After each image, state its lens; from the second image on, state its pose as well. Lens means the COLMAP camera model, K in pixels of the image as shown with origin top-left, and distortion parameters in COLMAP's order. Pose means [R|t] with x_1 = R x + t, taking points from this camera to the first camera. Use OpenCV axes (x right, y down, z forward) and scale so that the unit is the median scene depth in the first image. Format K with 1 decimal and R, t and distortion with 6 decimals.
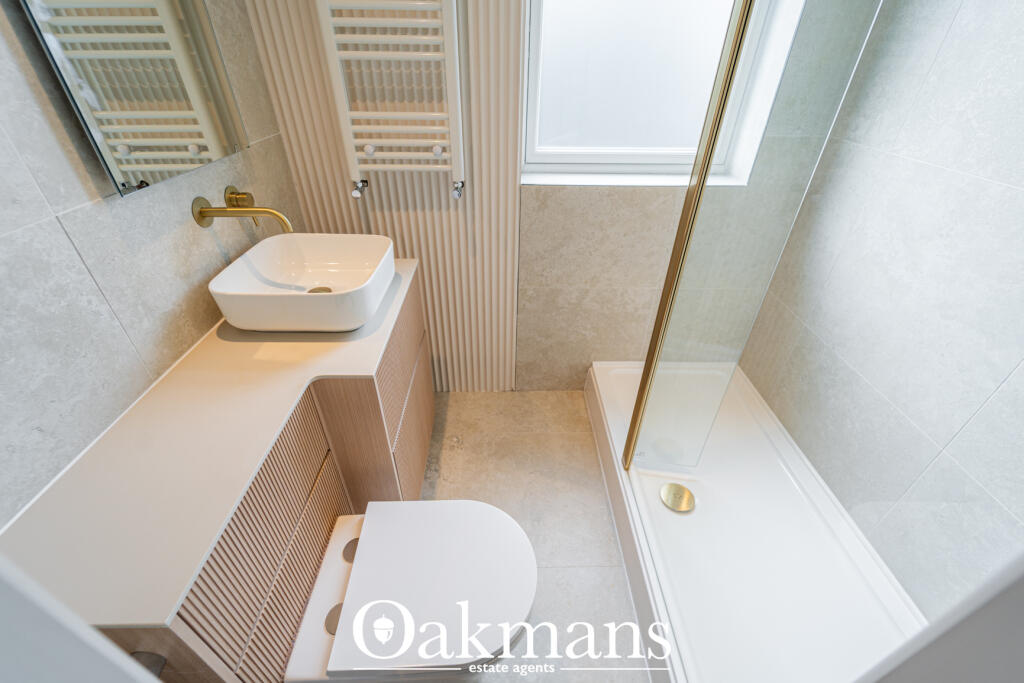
lens RADIAL K [[419.4, 0, 506.8], [0, 419.4, 337.0], [0, 0, 1]] dist [0.000097, 0.000194]
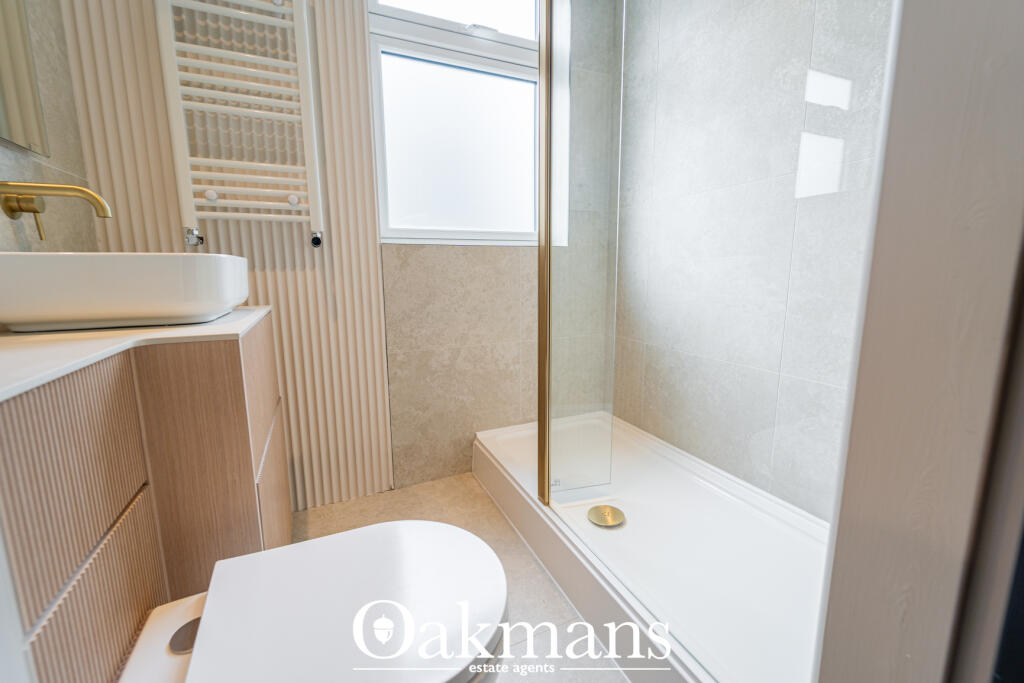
lens RADIAL K [[419.4, 0, 506.8], [0, 419.4, 337.0], [0, 0, 1]] dist [0.000097, 0.000194]
pose [[0.915707, -0.080321, 0.393737, -0.099353], [0.240302, 0.894778, -0.376333, 0.282657], [-0.322080, 0.439227, 0.838656, 0.120537]]
